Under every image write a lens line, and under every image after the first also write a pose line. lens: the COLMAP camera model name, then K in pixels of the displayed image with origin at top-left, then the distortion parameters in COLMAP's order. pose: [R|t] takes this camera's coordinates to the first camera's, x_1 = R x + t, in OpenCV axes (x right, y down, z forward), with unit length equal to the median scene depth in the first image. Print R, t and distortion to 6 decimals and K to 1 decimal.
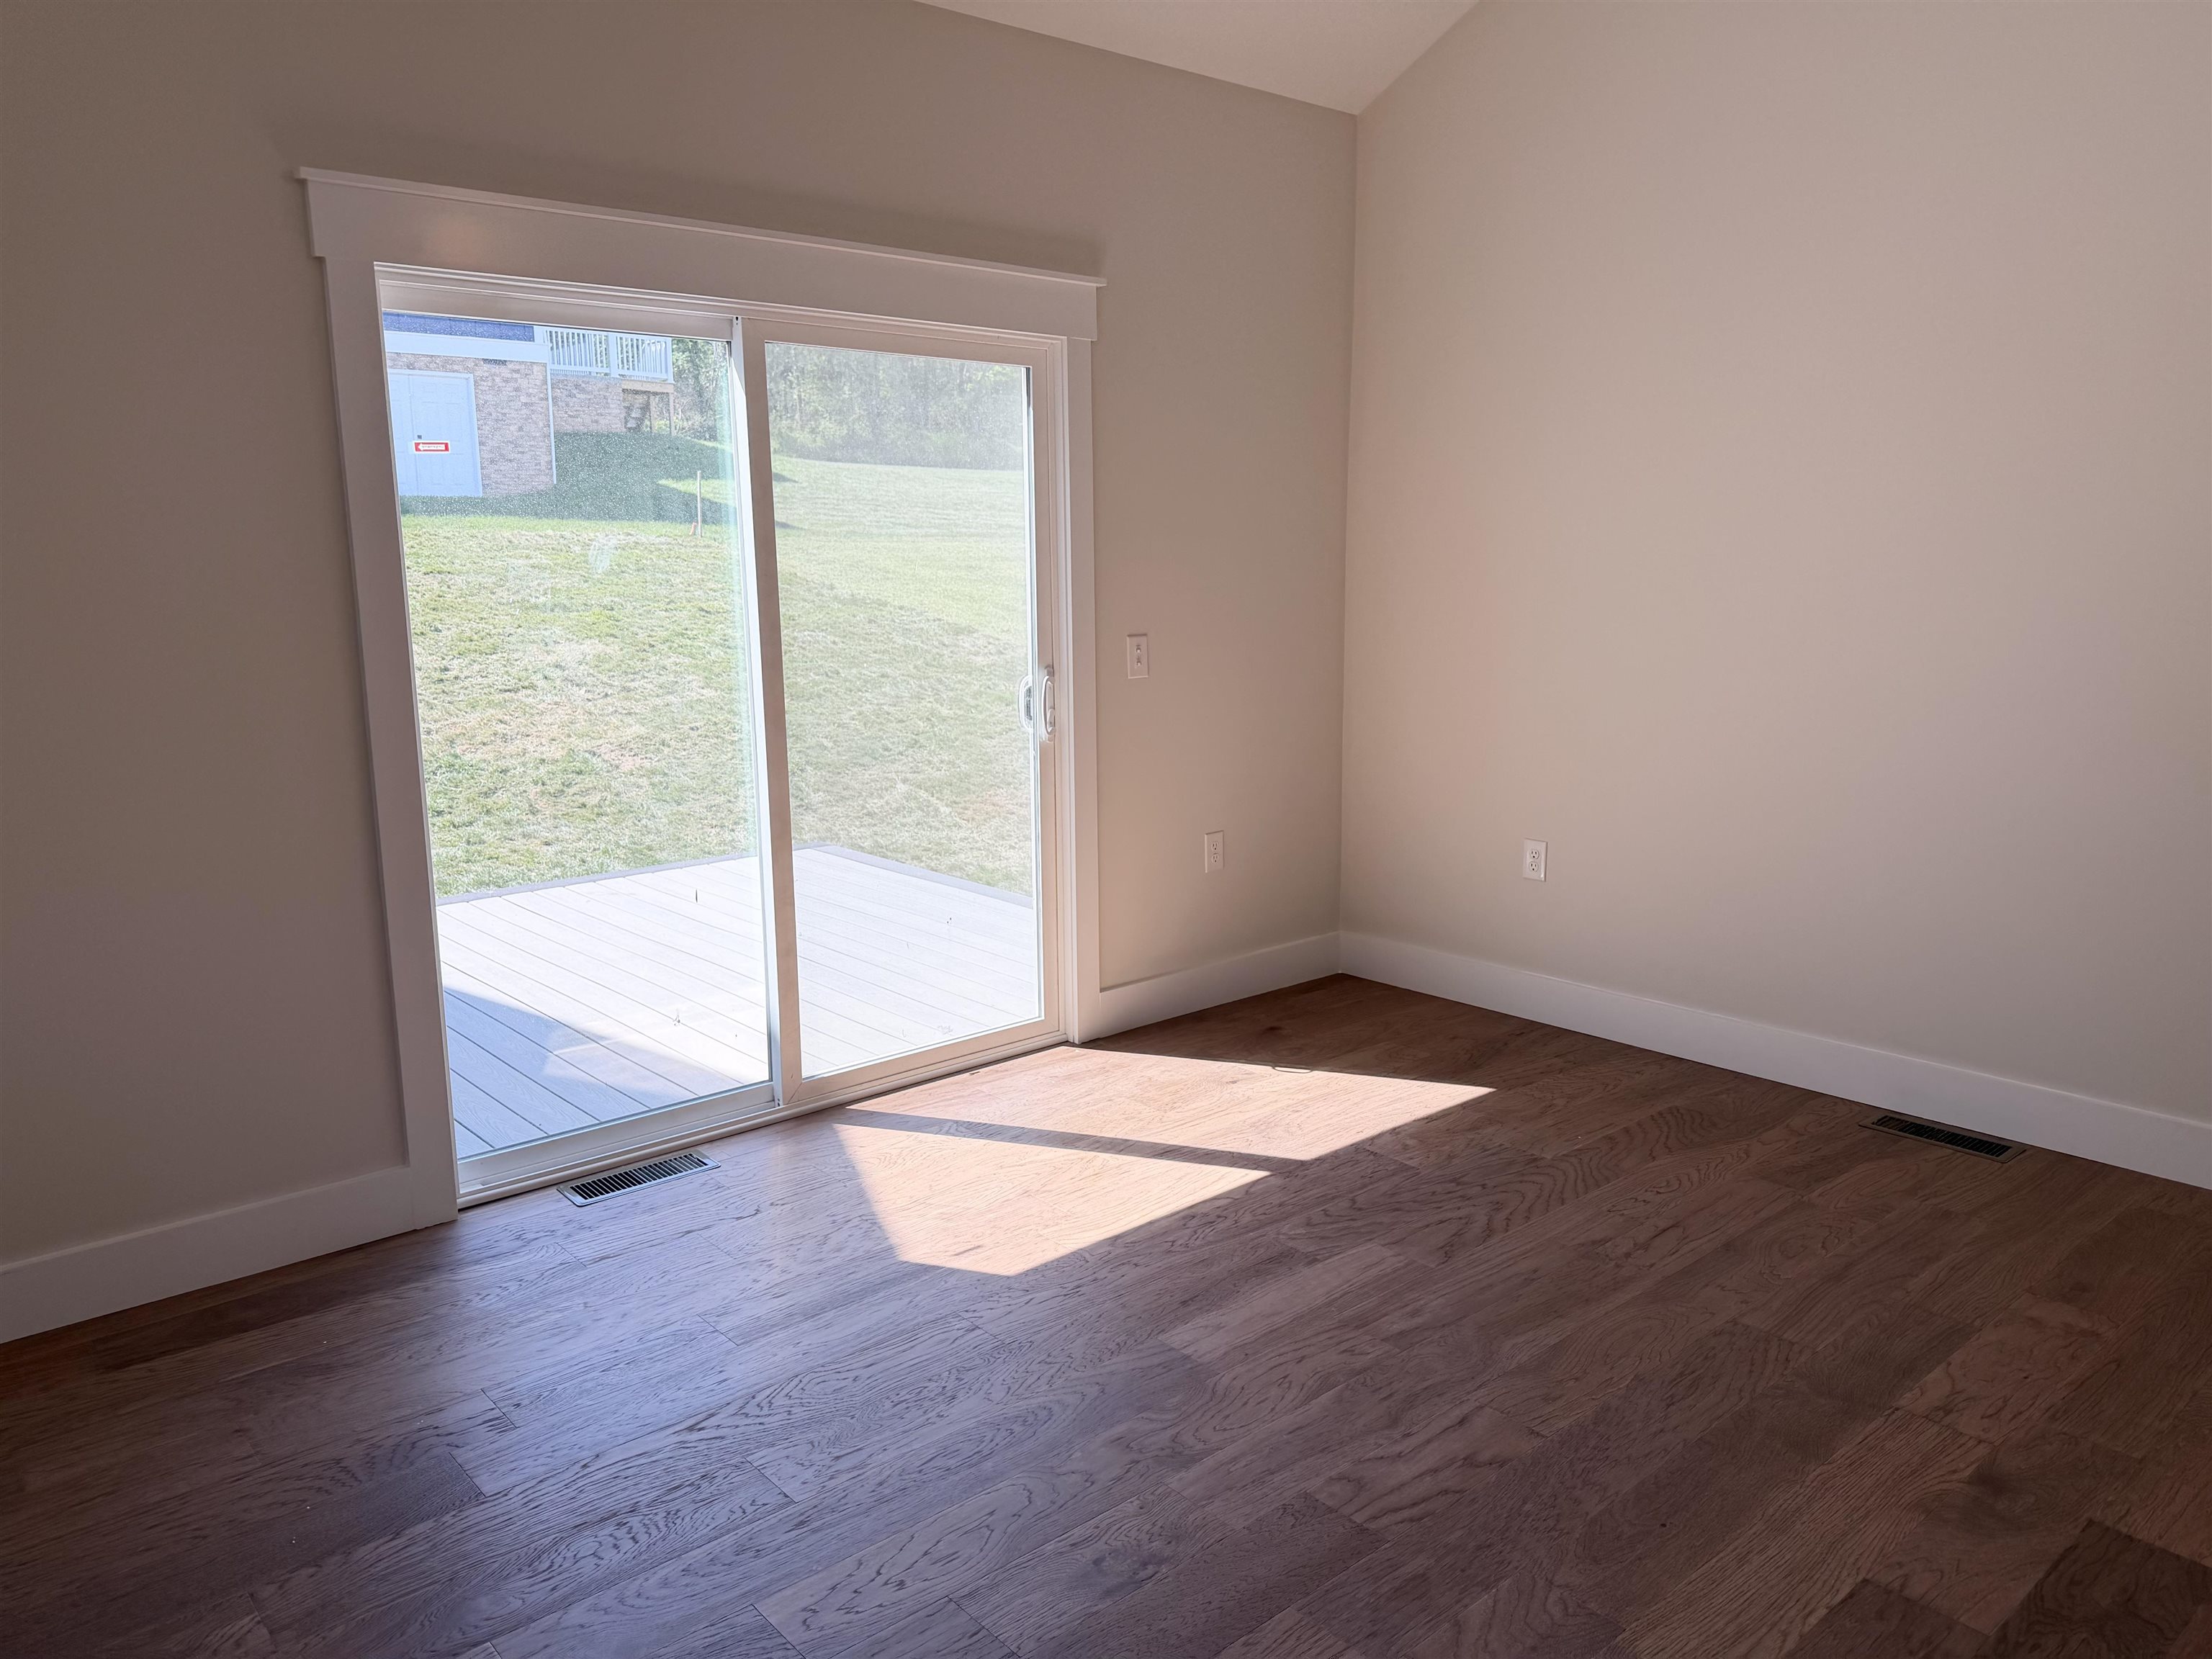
lens RADIAL K [[1561.4, 0, 1114.1], [0, 1561.4, 837.2], [0, 0, 1]] dist [0.108622, -0.172936]
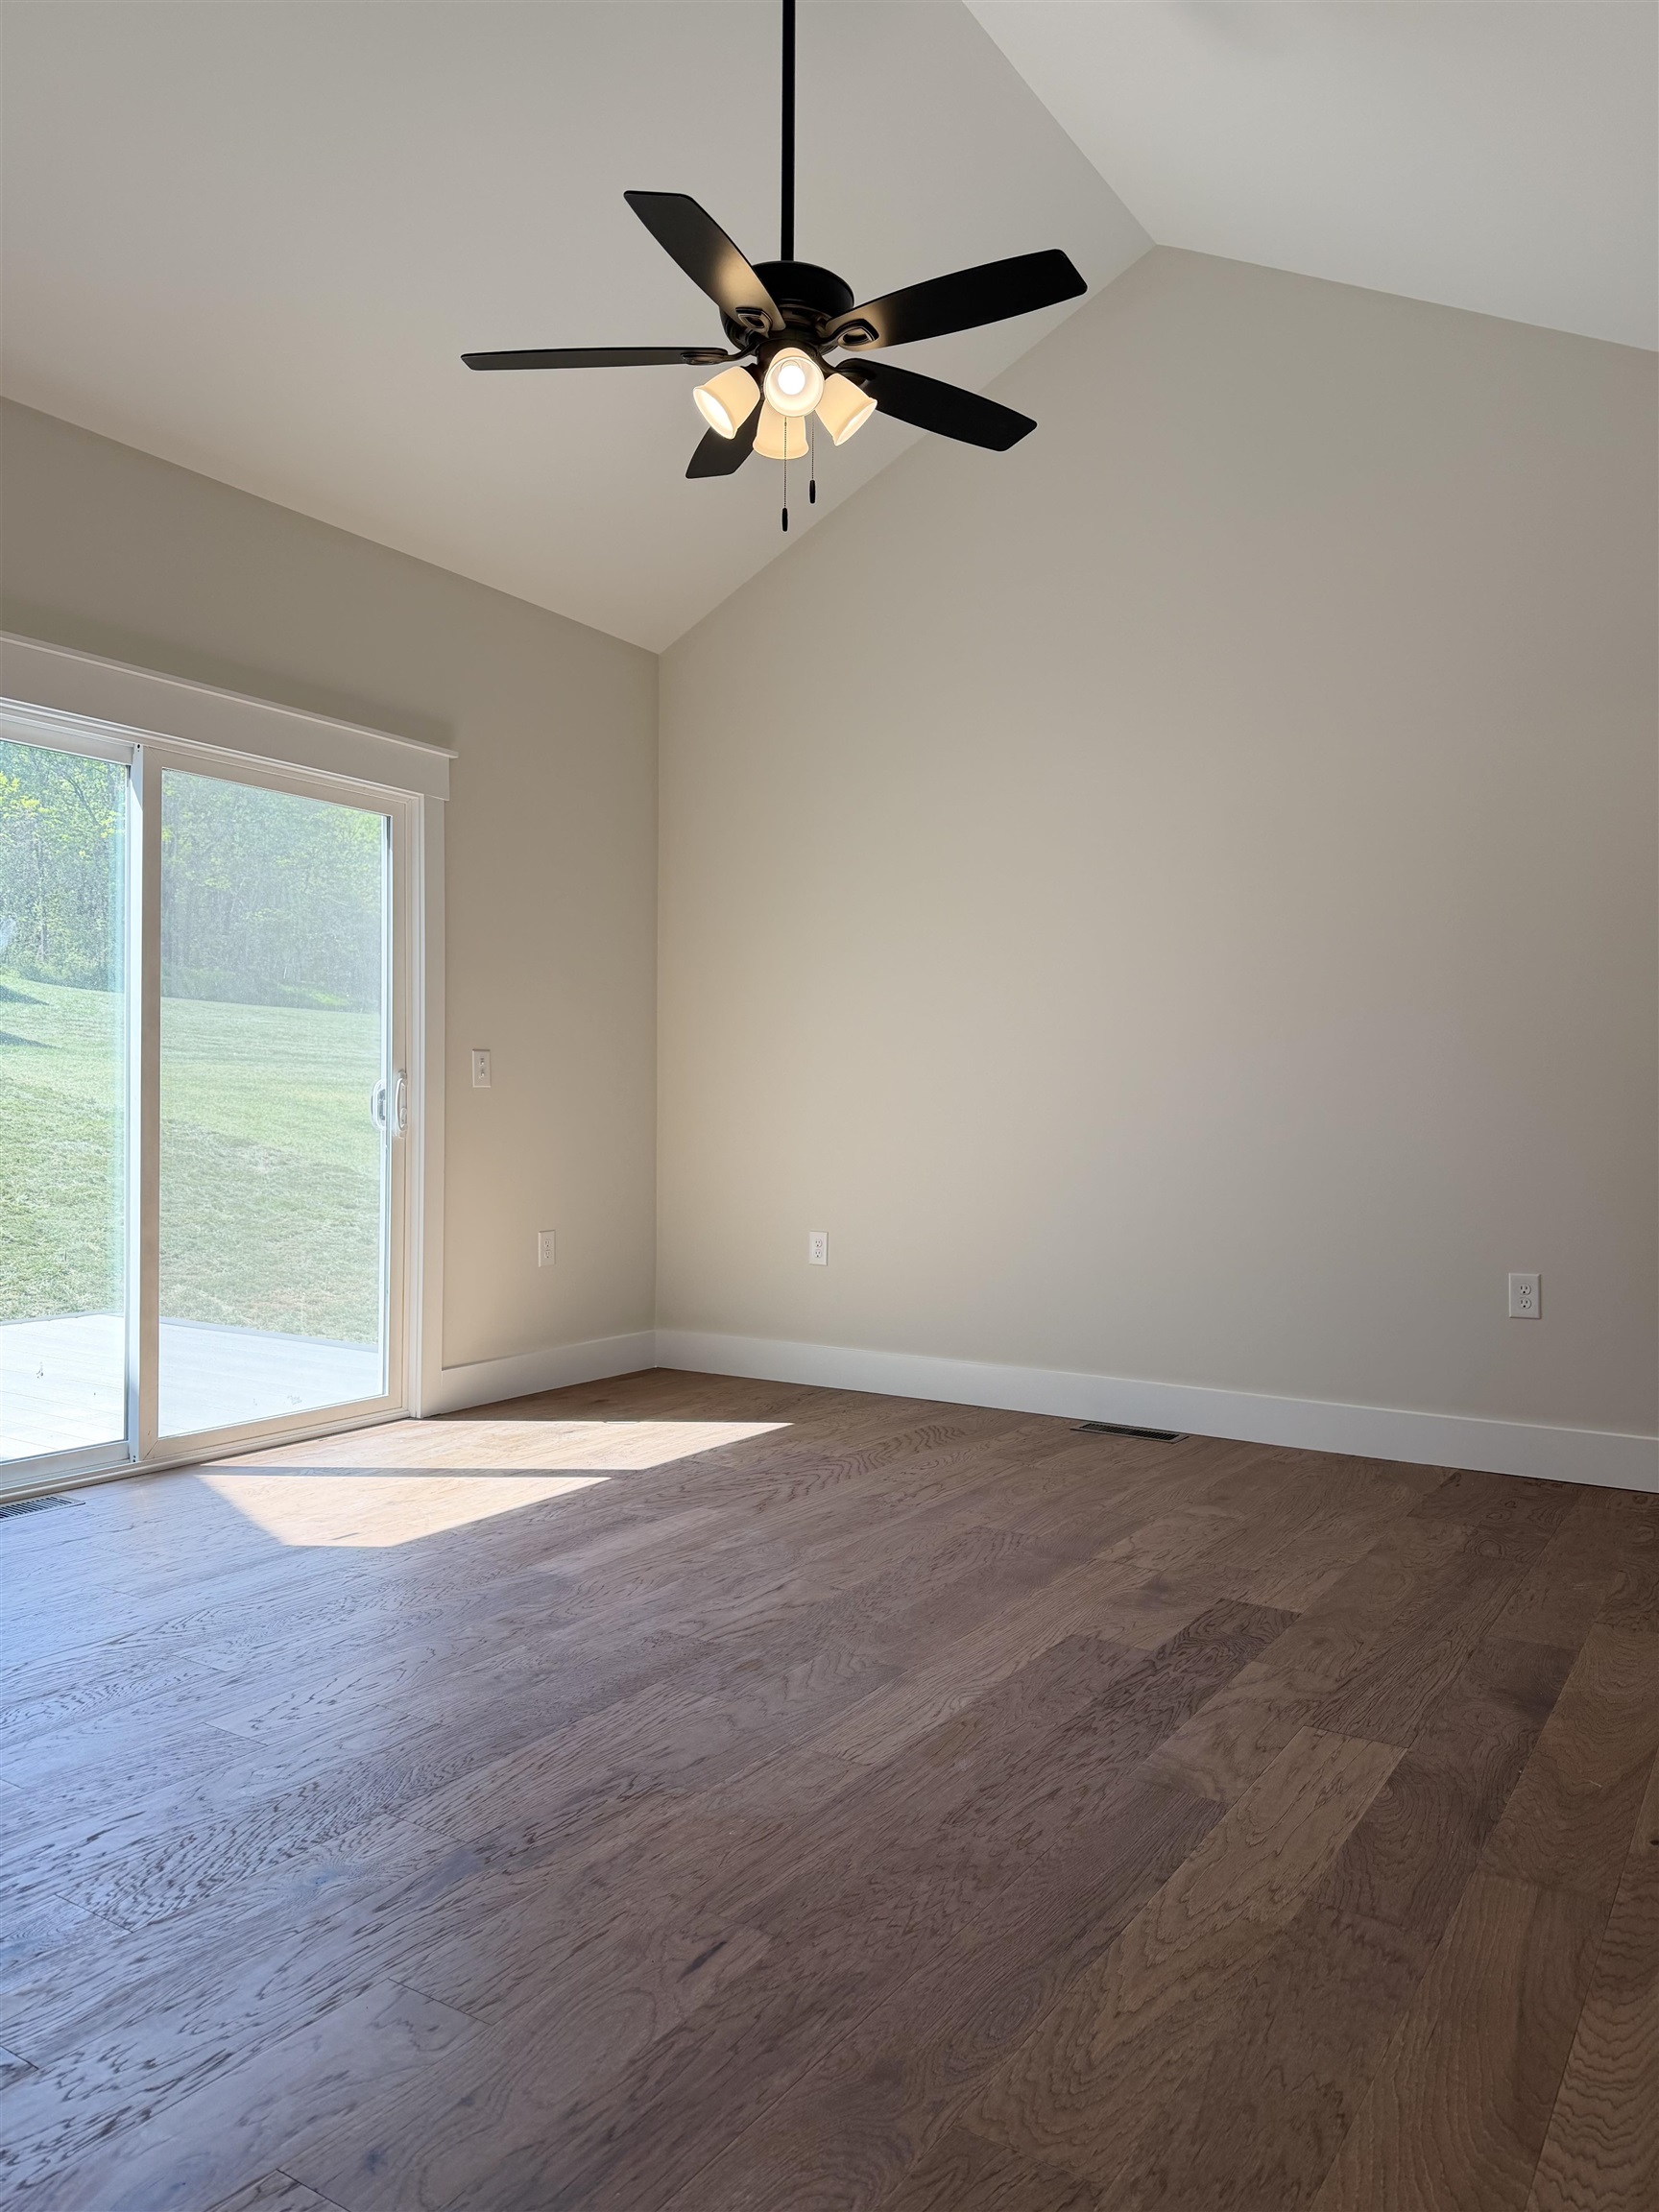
lens RADIAL K [[1561.4, 0, 821.8], [0, 1561.4, 1106.7], [0, 0, 1]] dist [0.108622, -0.172936]
pose [[0.963454, 0.017397, 0.267309, -0.073390], [0.030107, 0.984534, -0.172588, 0.169530], [-0.266177, 0.174328, 0.948029, -0.216364]]
